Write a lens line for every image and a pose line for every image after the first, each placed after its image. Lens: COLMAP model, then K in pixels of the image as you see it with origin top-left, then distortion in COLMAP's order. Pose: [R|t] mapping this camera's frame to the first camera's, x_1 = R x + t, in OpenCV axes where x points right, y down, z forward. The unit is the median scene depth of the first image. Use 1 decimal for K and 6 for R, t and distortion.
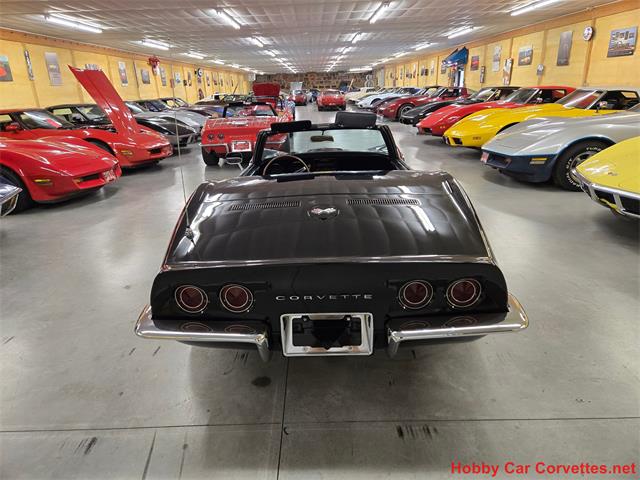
lens RADIAL K [[421.0, 0, 313.1], [0, 421.0, 237.6], [0, 0, 1]] dist [0.057064, -0.044882]
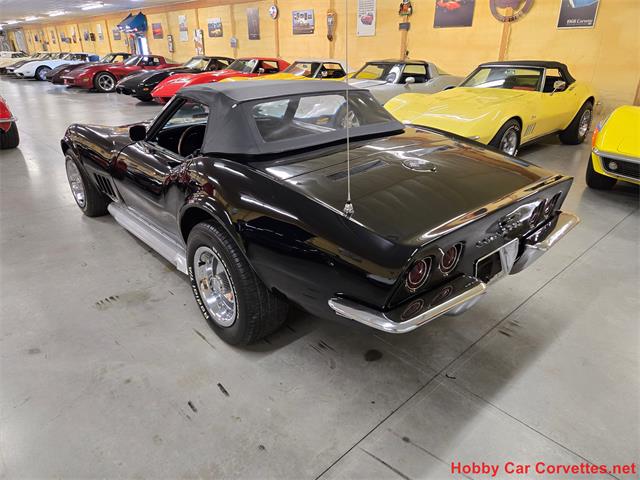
lens RADIAL K [[421.0, 0, 313.1], [0, 421.0, 237.6], [0, 0, 1]] dist [0.057064, -0.044882]
pose [[0.728186, -0.242704, 0.640968, -0.101074], [0.204877, 0.969522, 0.134357, -0.009966], [-0.654042, 0.033483, 0.755717, 0.046883]]
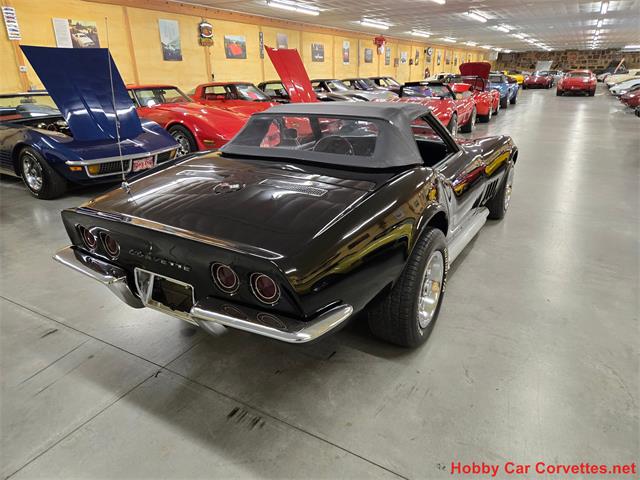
lens RADIAL K [[421.0, 0, 313.1], [0, 421.0, 237.6], [0, 0, 1]] dist [0.057064, -0.044882]
pose [[0.871640, 0.200039, -0.447468, 0.081417], [-0.181063, 0.979765, 0.085300, -0.007495], [0.455477, 0.006669, 0.890222, 0.021038]]
